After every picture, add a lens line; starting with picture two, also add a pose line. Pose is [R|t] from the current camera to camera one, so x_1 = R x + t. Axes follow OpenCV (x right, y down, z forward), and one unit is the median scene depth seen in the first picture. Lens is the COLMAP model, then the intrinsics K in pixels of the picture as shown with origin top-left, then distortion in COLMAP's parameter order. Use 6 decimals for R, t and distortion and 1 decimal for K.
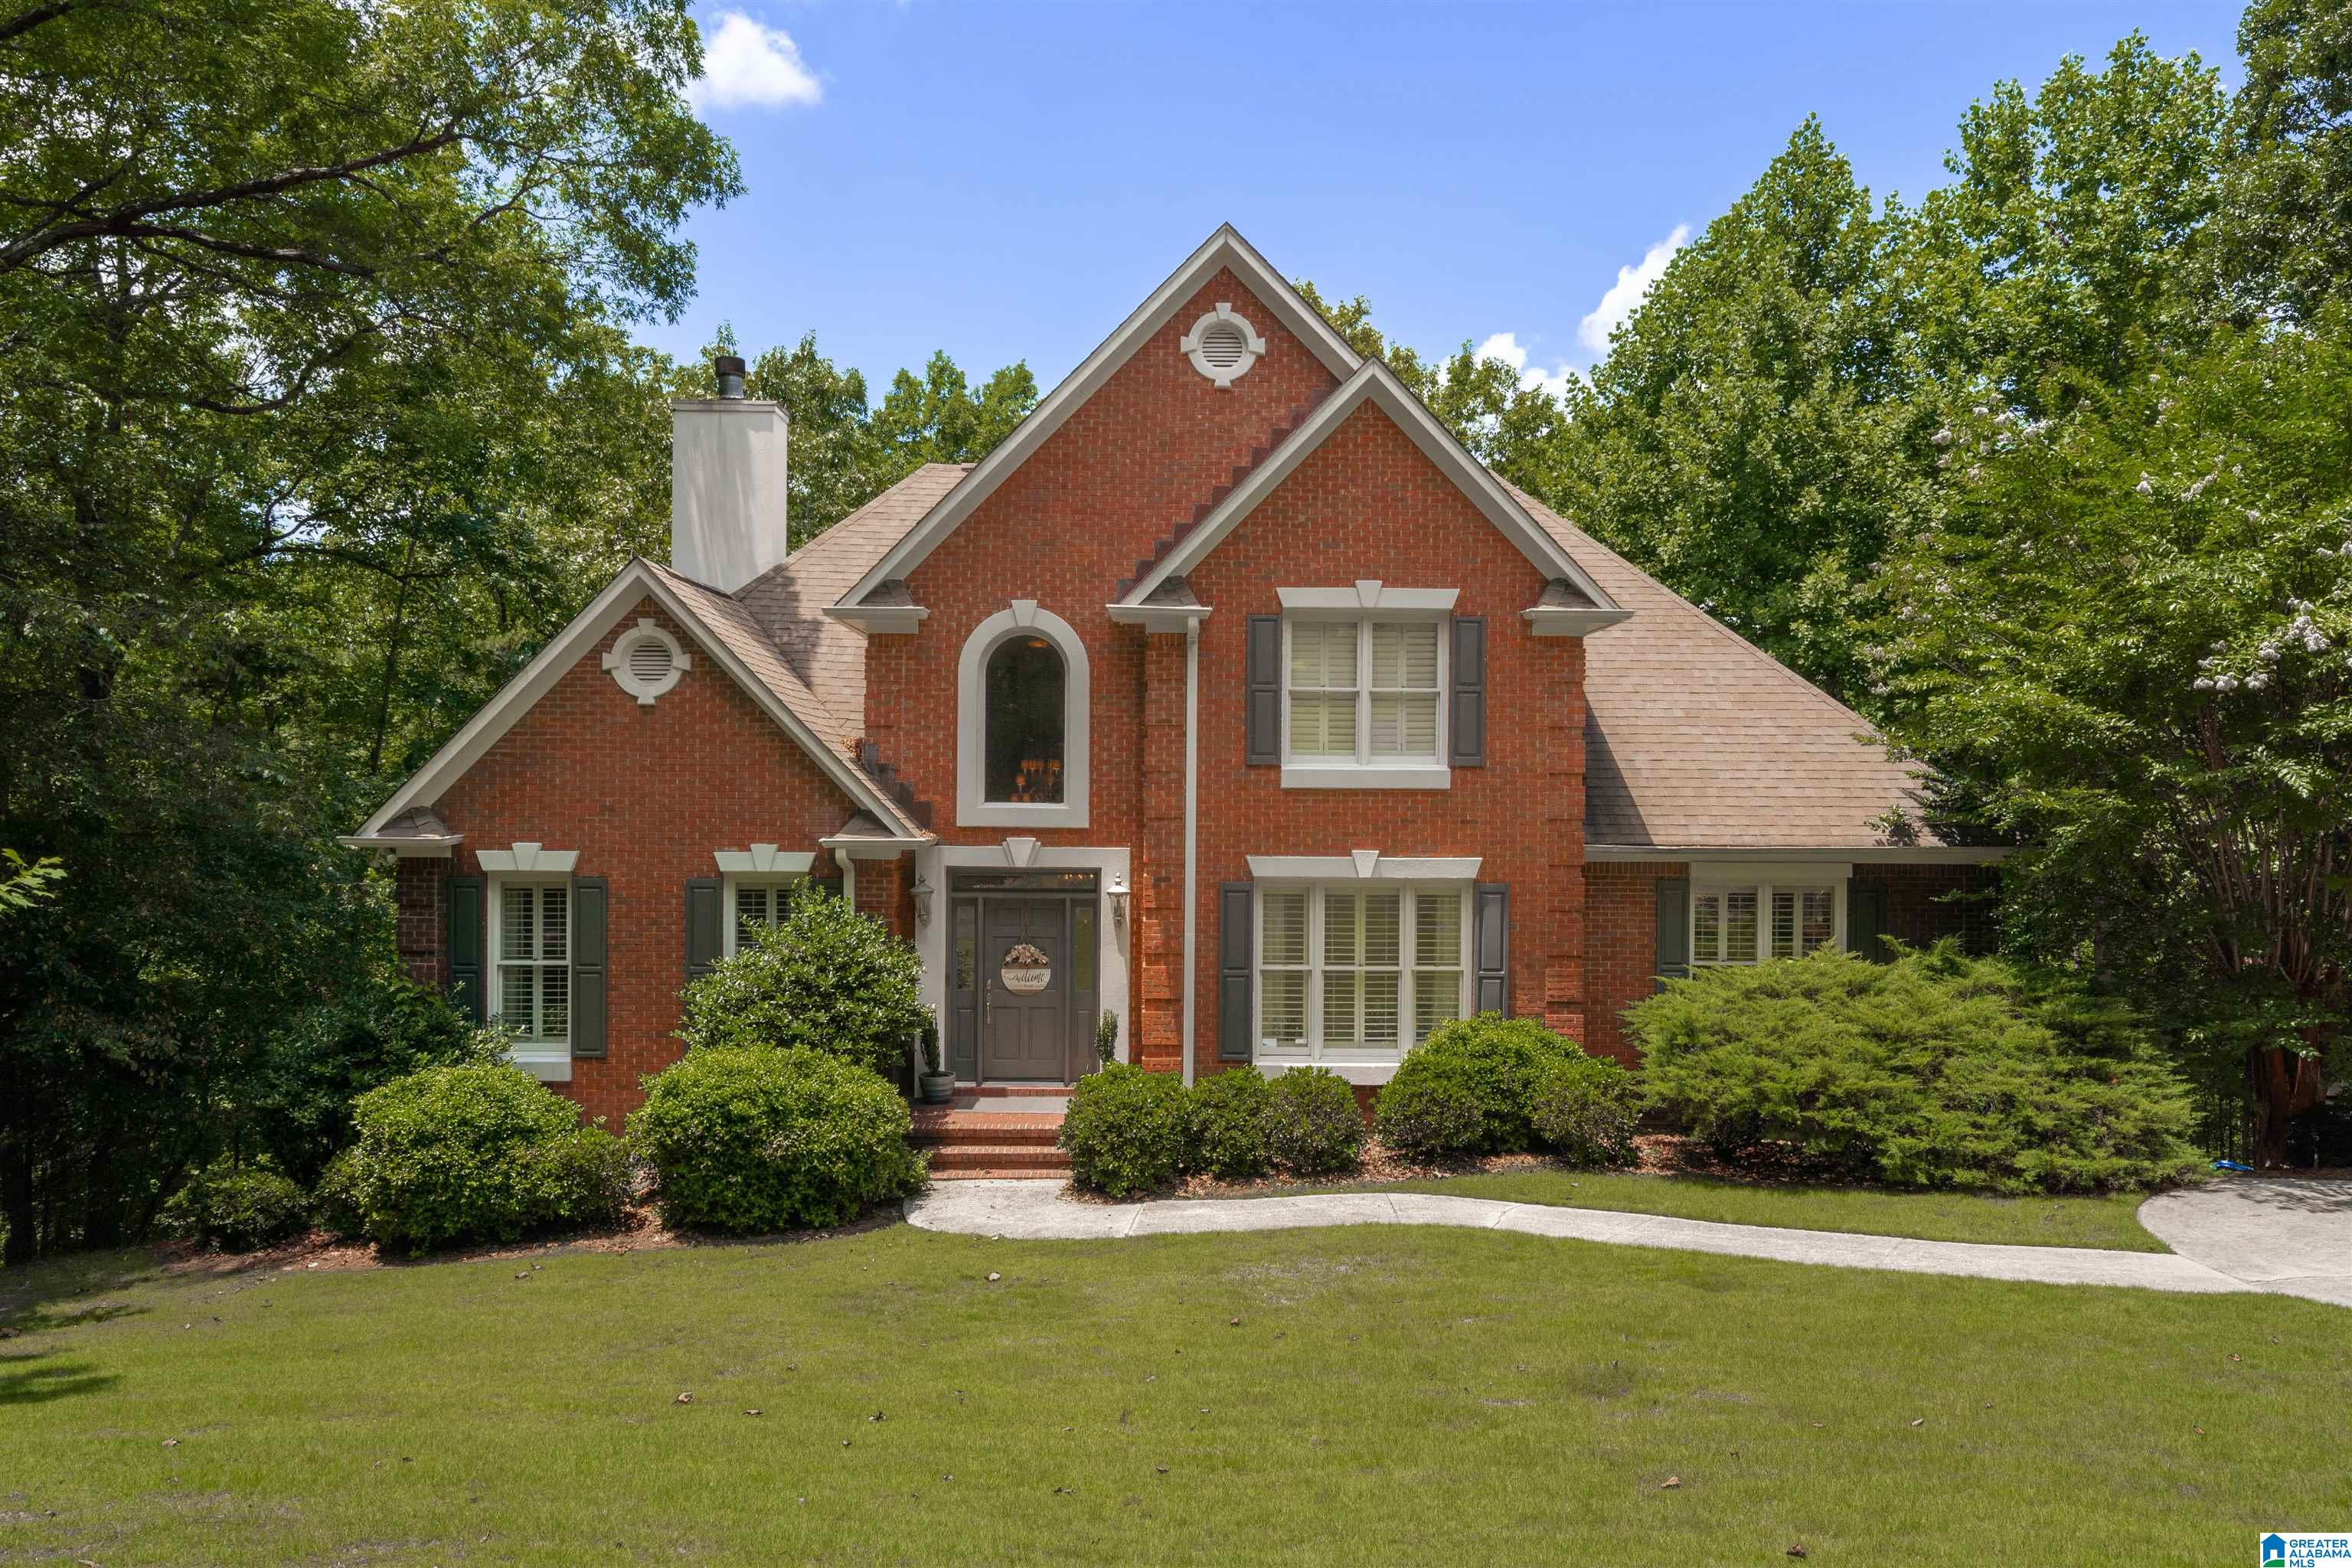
lens RADIAL K [[1628.1, 0, 1180.3], [0, 1628.1, 780.4], [0, 0, 1]] dist [-0.002890, 0.006165]
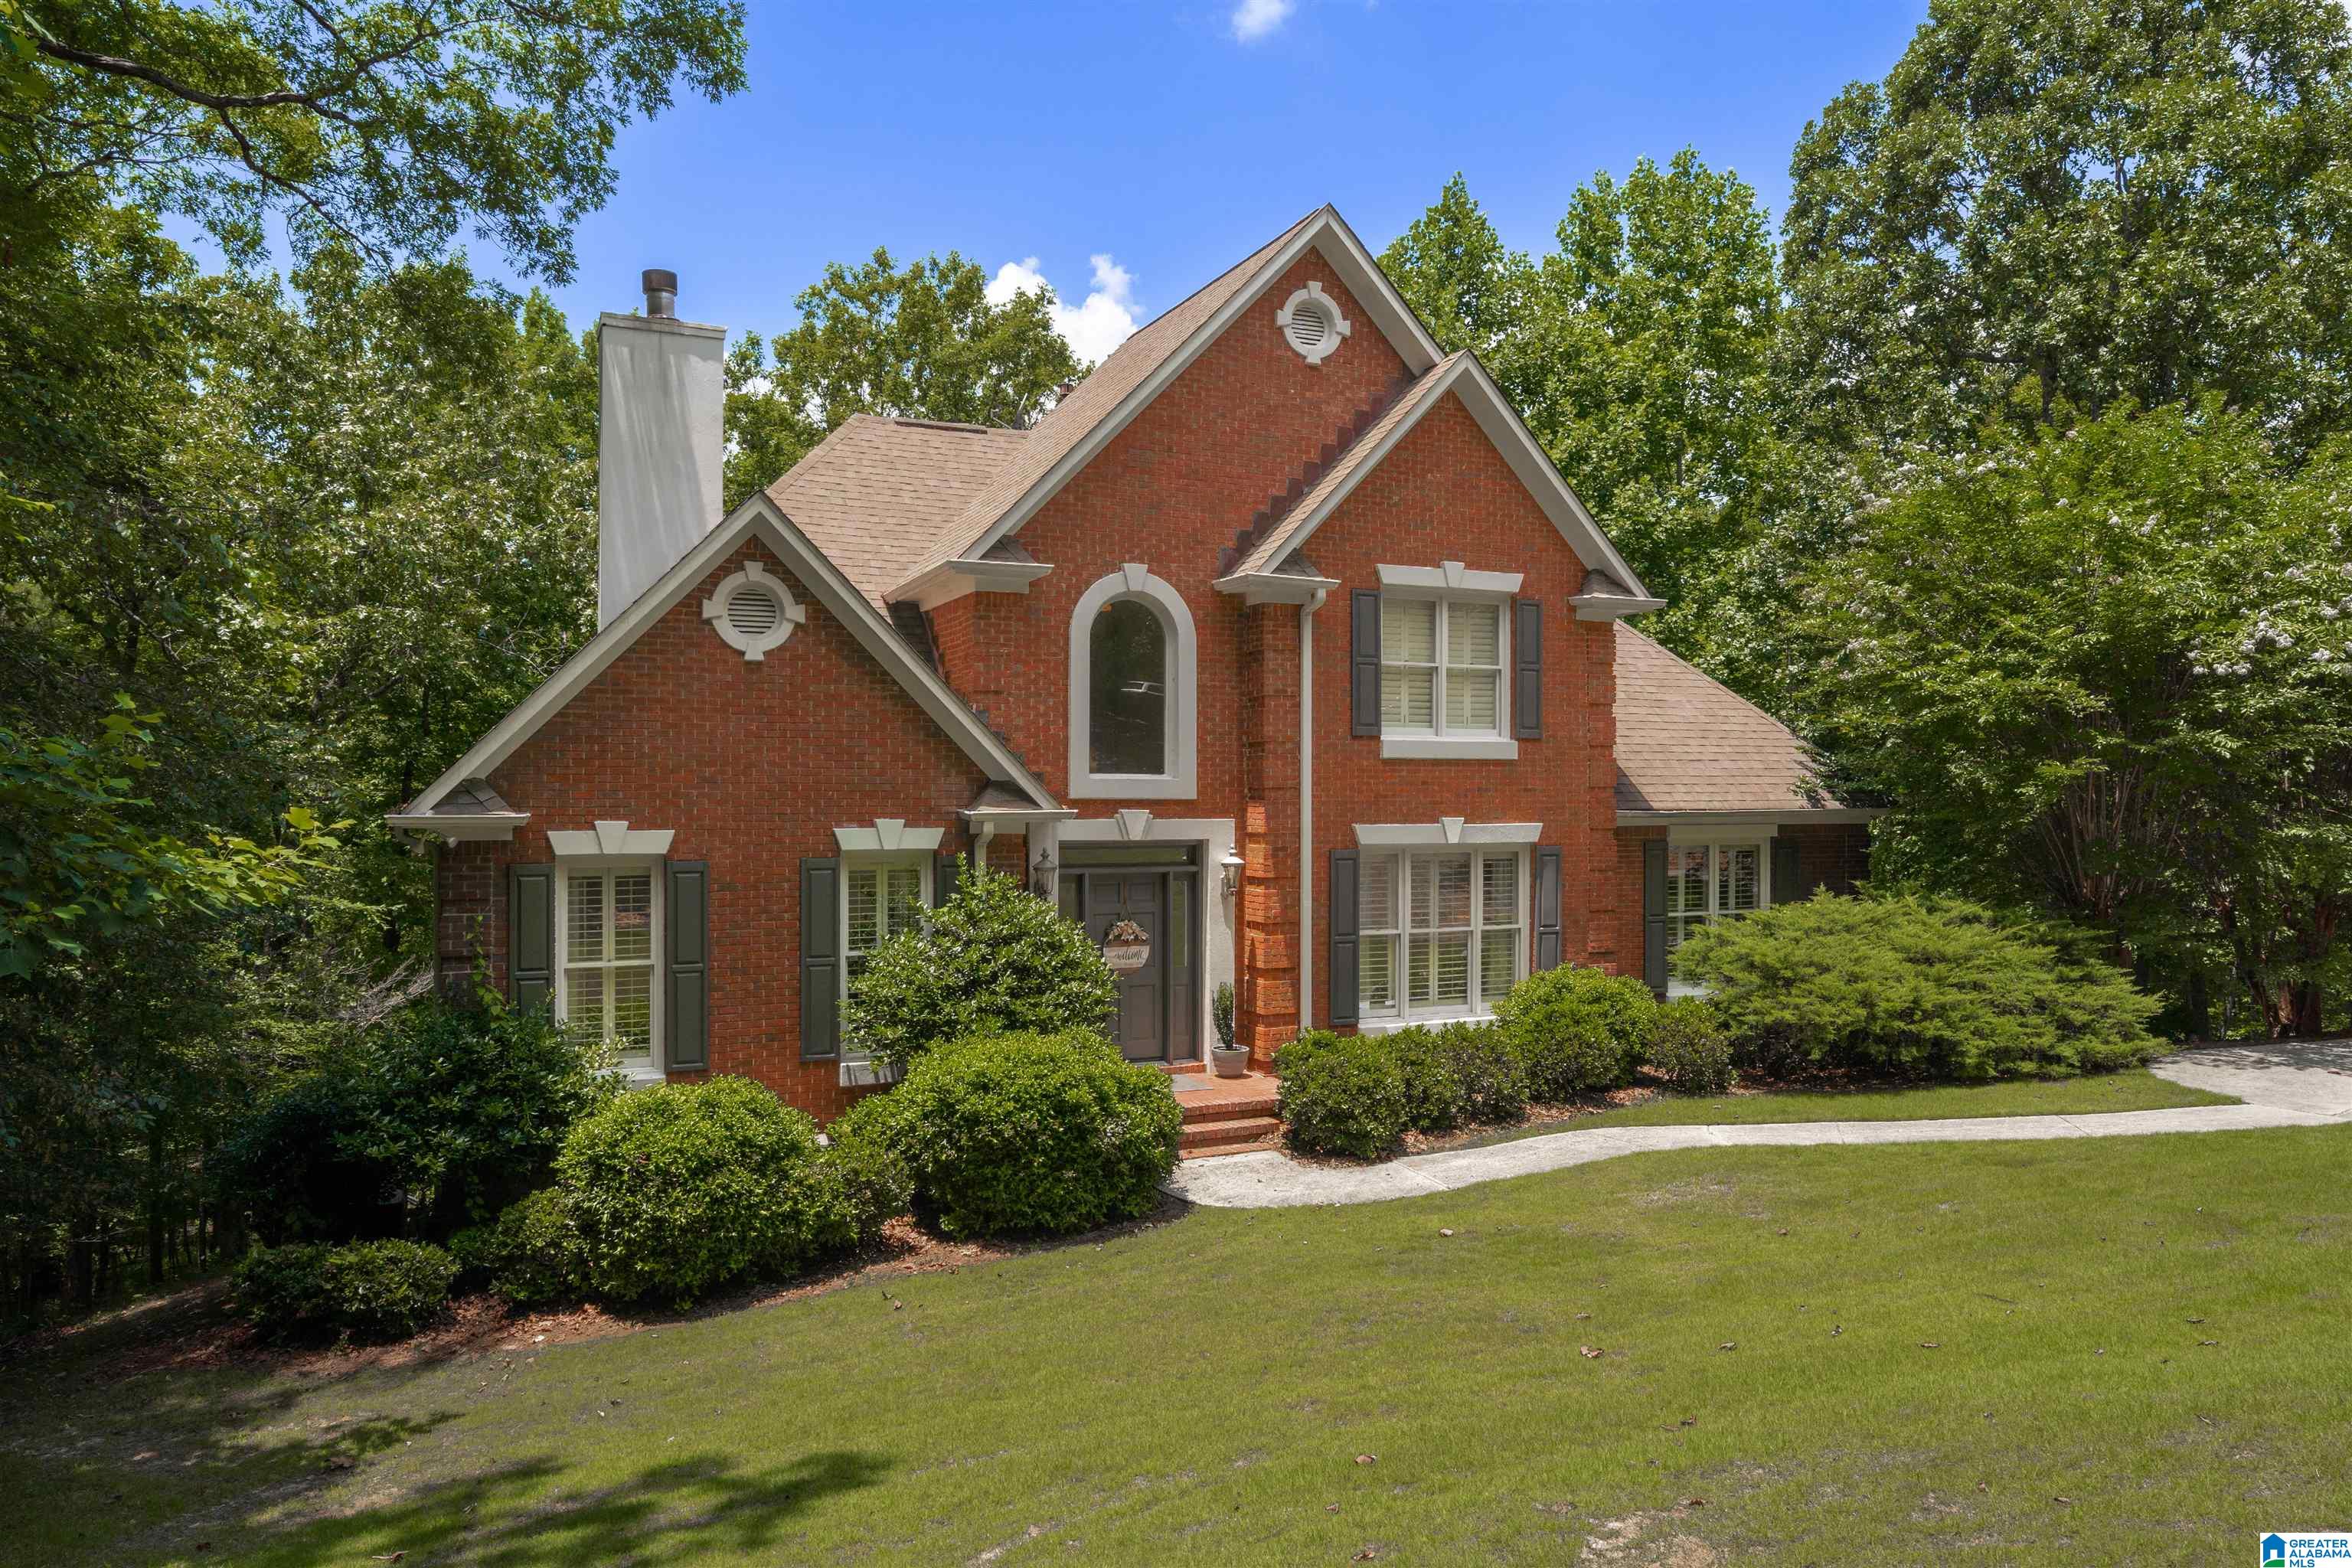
lens RADIAL K [[1628.1, 0, 1178.6], [0, 1628.1, 787.5], [0, 0, 1]] dist [-0.002890, 0.006165]
pose [[0.909528, -0.004721, 0.415616, -0.484513], [0.004479, 0.999989, 0.001559, 0.020916], [-0.415619, 0.000444, 0.909539, 0.113317]]
